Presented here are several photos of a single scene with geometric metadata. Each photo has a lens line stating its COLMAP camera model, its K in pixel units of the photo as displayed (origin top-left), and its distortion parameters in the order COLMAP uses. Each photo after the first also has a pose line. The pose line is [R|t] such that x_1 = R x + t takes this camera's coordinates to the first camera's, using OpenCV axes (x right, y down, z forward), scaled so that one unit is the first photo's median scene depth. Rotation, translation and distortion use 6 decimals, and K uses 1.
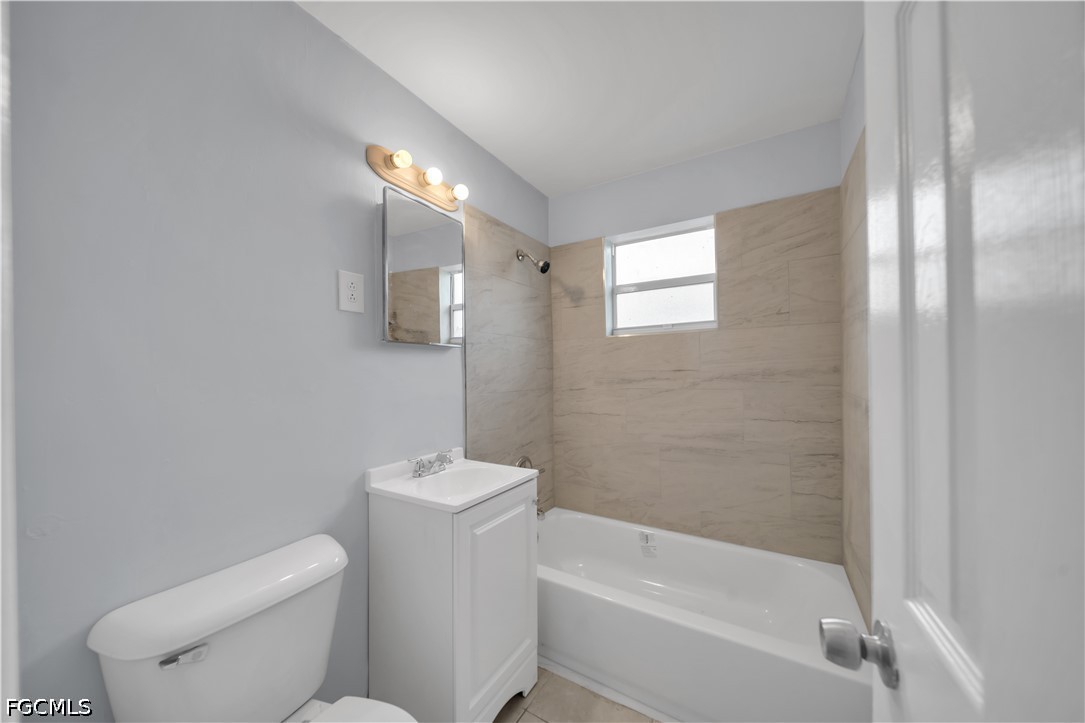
lens RADIAL K [[376.1, 0, 539.5], [0, 376.1, 354.5], [0, 0, 1]] dist [0.001699, -0.000084]
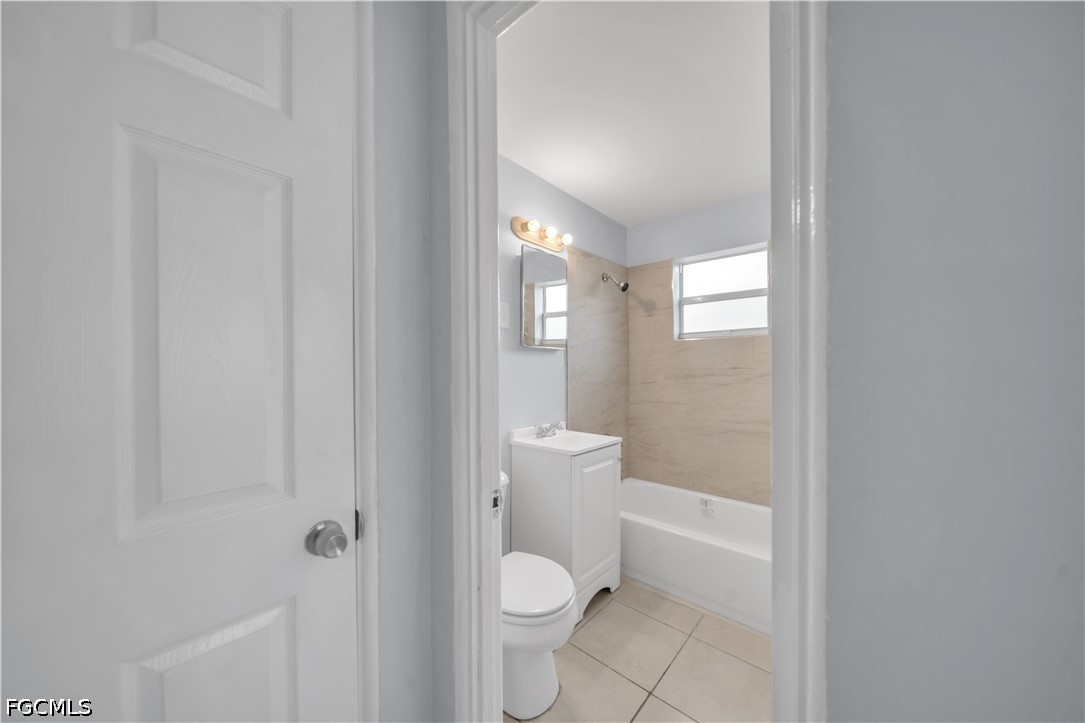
lens RADIAL K [[376.1, 0, 545.3], [0, 376.1, 362.1], [0, 0, 1]] dist [0.001699, -0.000084]
pose [[0.987693, 0.007417, -0.156230, -0.052193], [-0.003049, 0.999598, 0.028178, -0.010332], [0.156377, -0.027355, 0.987319, -0.321190]]
